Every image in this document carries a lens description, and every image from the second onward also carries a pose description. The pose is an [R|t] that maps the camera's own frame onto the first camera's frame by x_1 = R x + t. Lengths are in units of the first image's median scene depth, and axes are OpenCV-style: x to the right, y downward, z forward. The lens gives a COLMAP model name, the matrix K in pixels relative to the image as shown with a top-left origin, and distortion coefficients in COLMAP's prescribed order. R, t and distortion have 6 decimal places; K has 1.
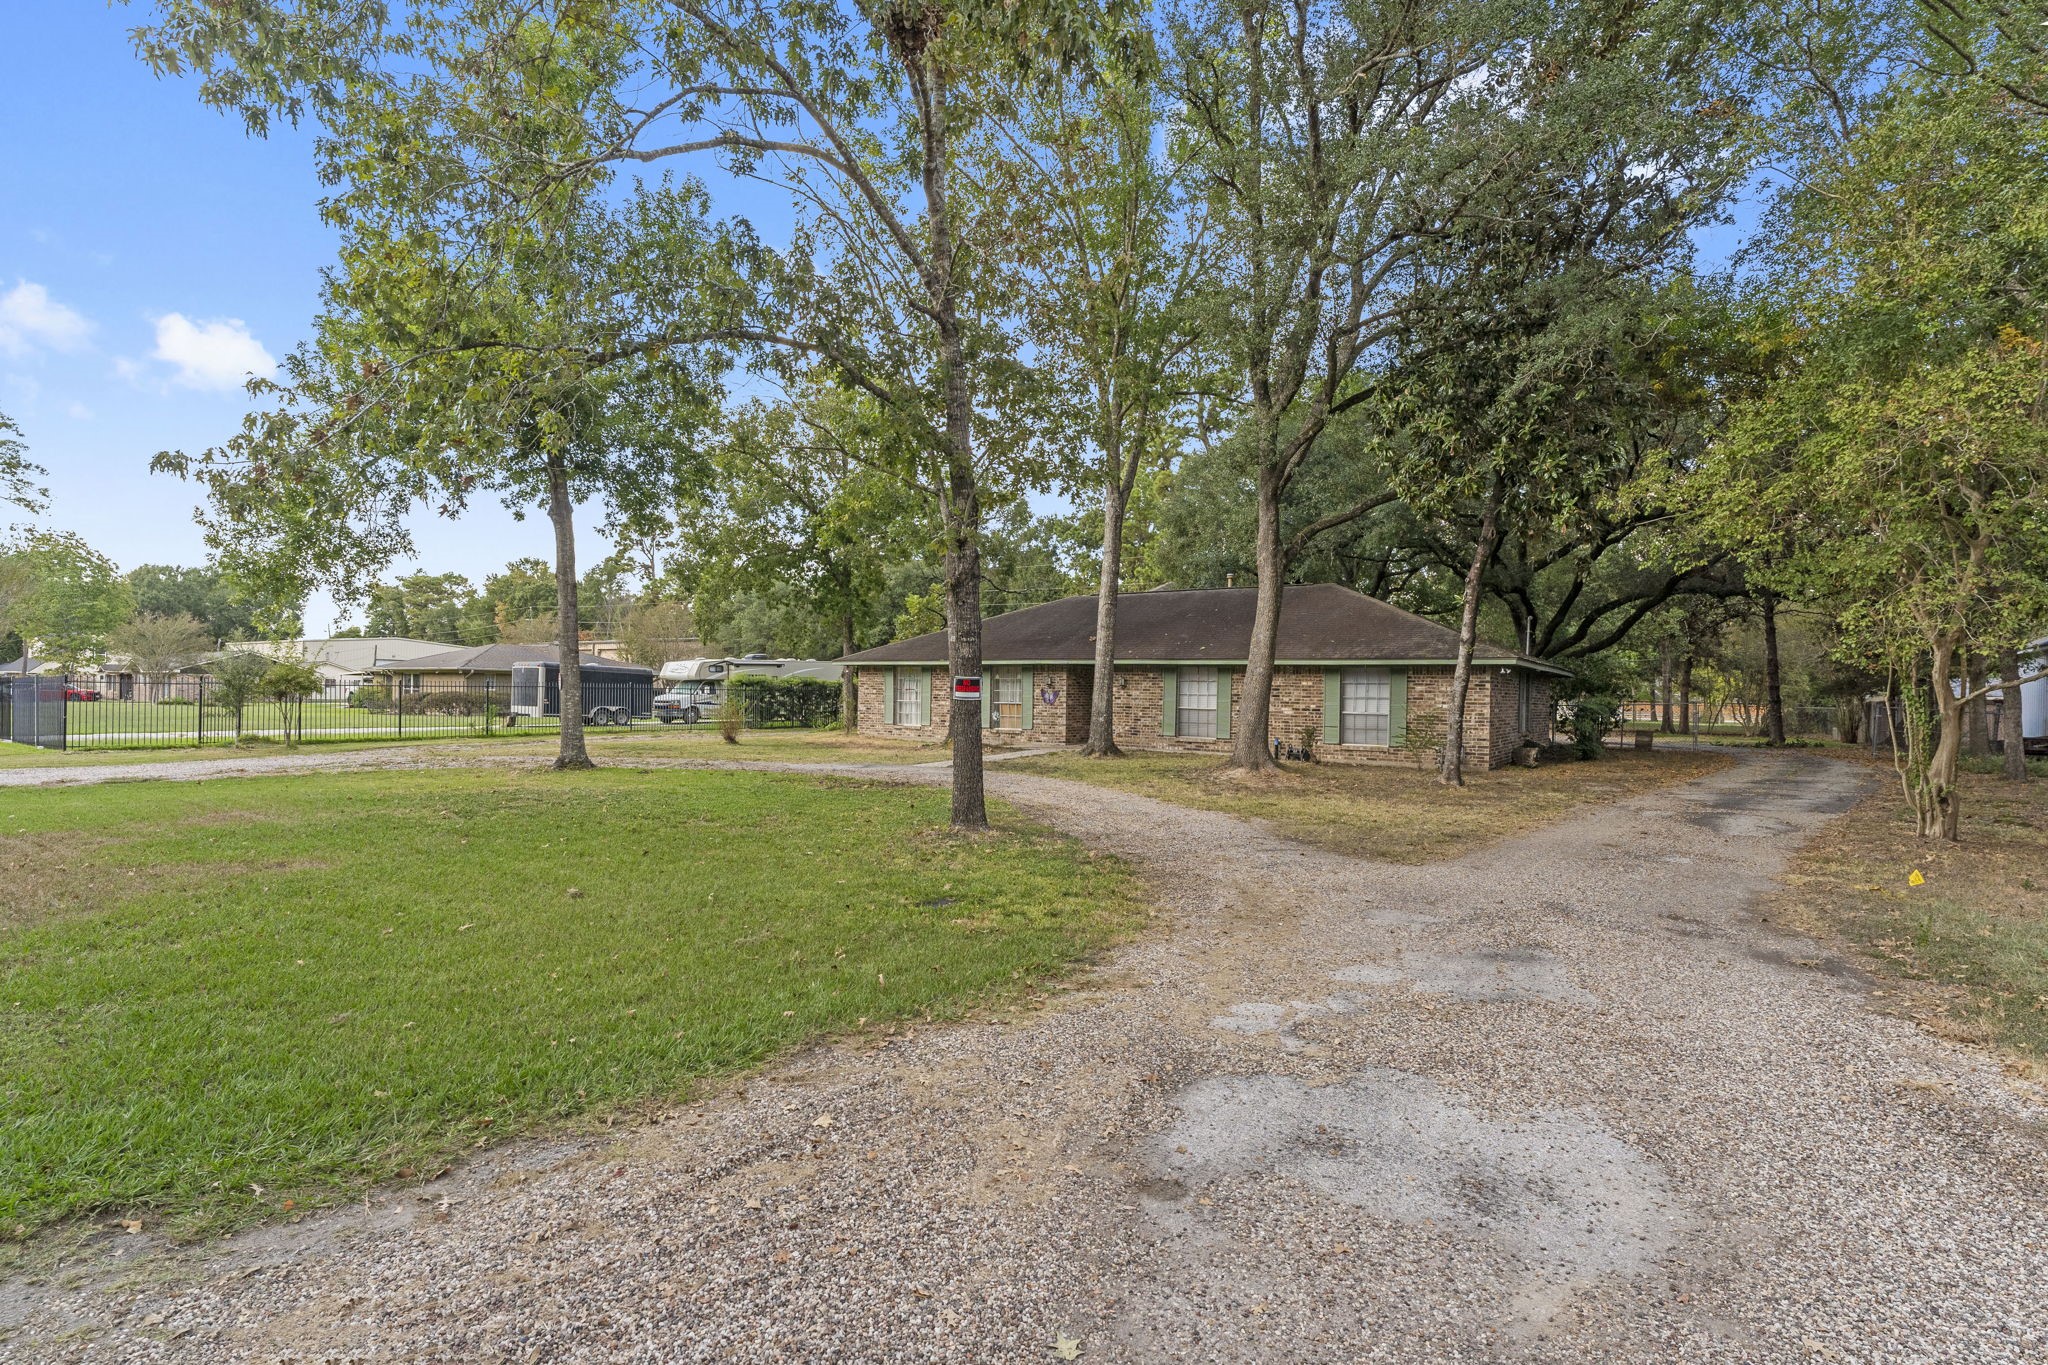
lens RADIAL K [[952.2, 0, 1025.5], [0, 952.2, 686.6], [0, 0, 1]] dist [0.003688, 0.000110]
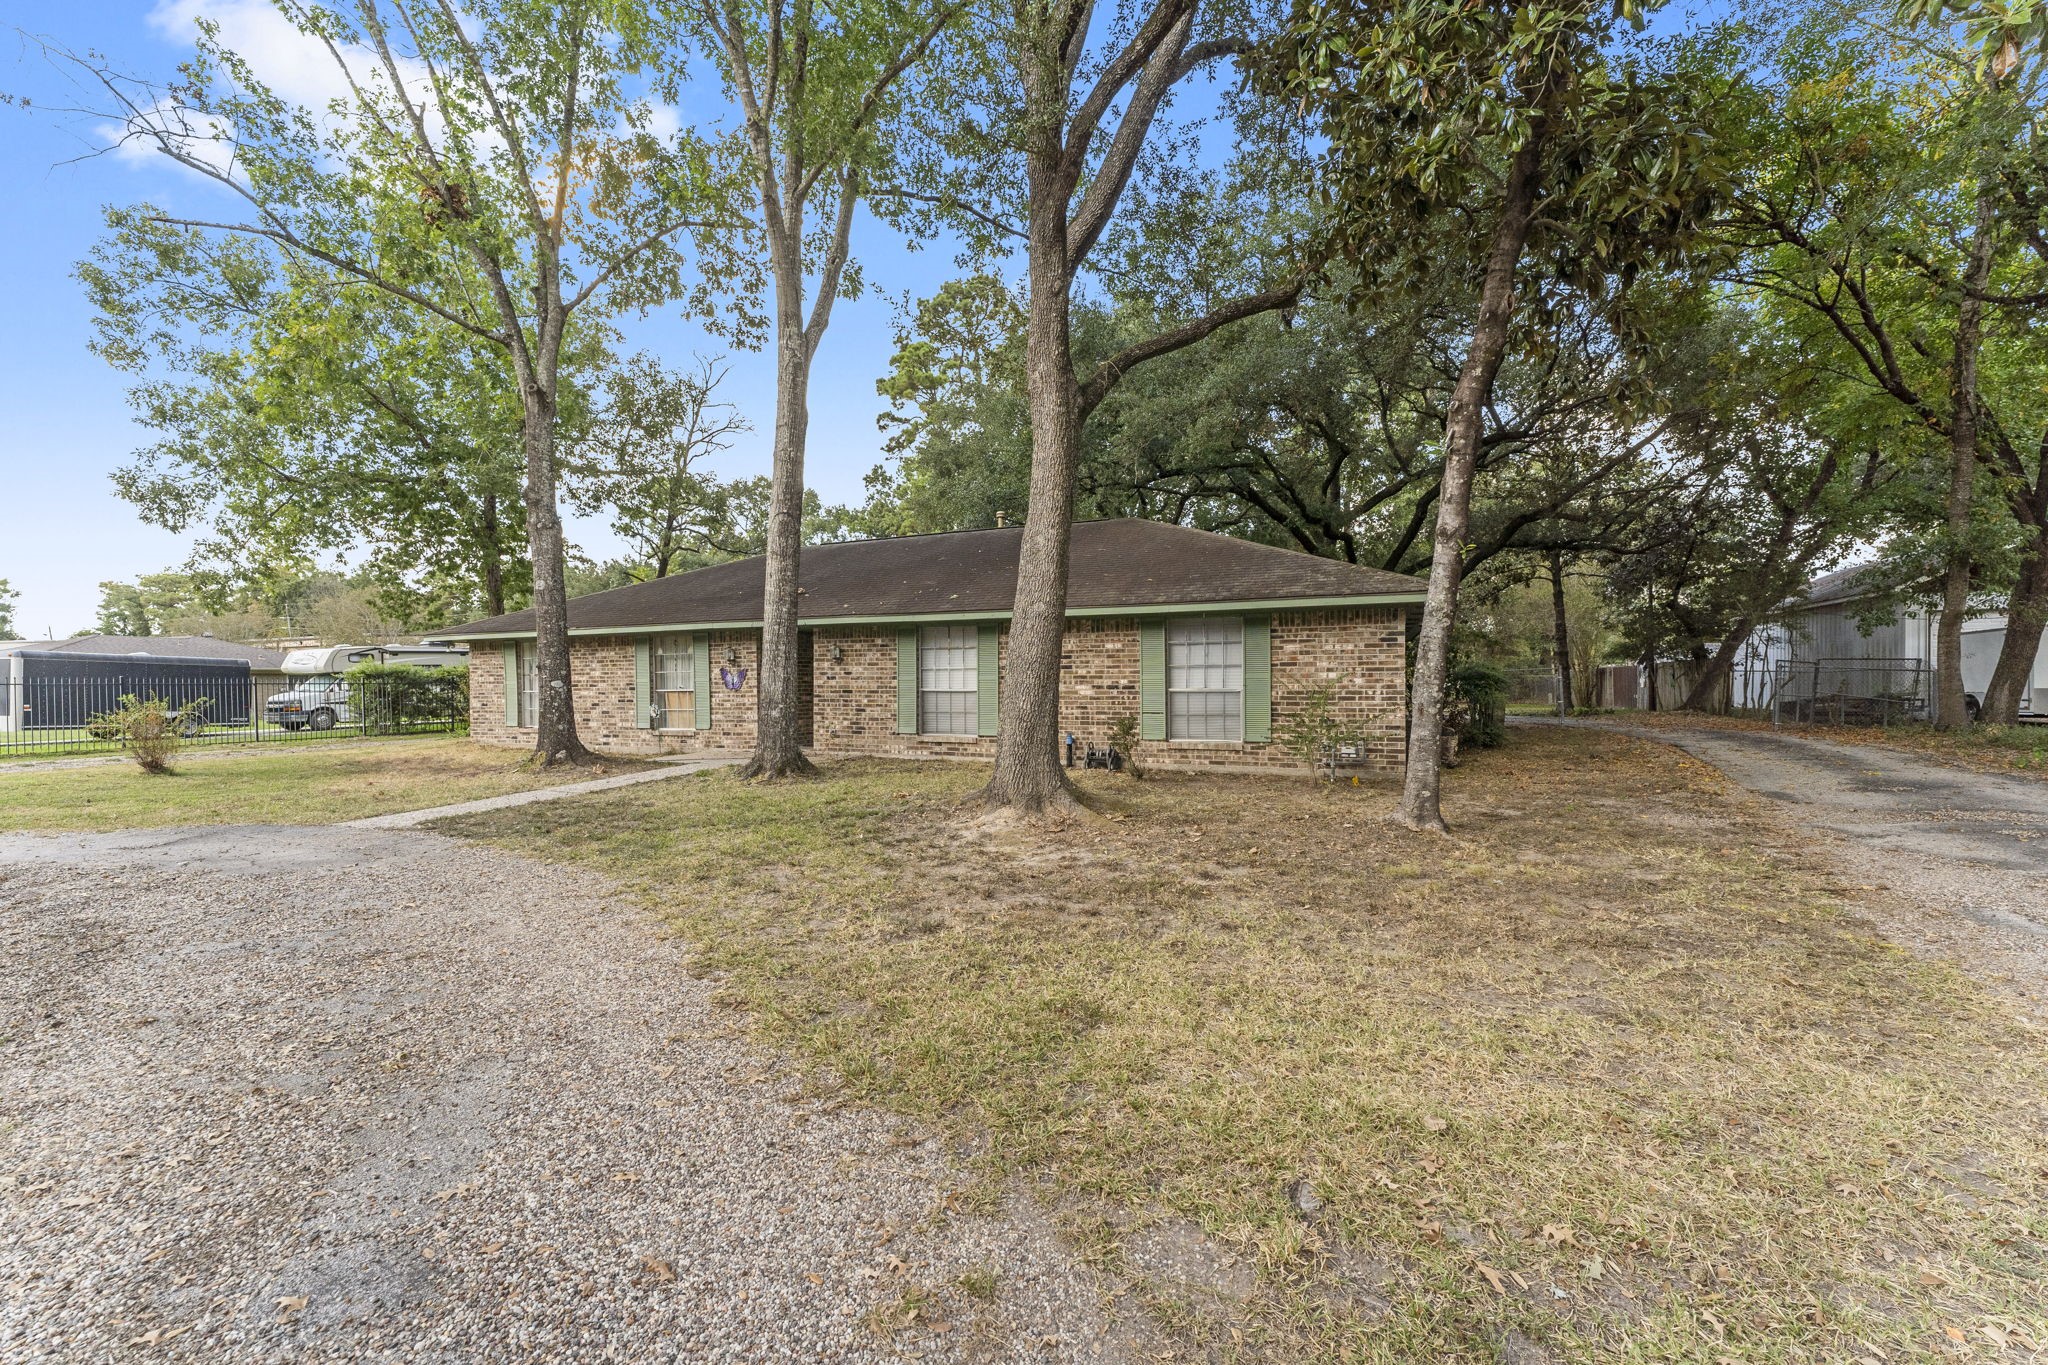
lens RADIAL K [[829.6, 0, 1024.1], [0, 829.6, 683.0], [0, 0, 1]] dist [0.003627, -0.000576]
pose [[0.976212, -0.024908, 0.215382, 0.110601], [0.023093, 0.999673, 0.010939, 0.013187], [-0.215584, -0.005705, 0.976469, 0.444998]]
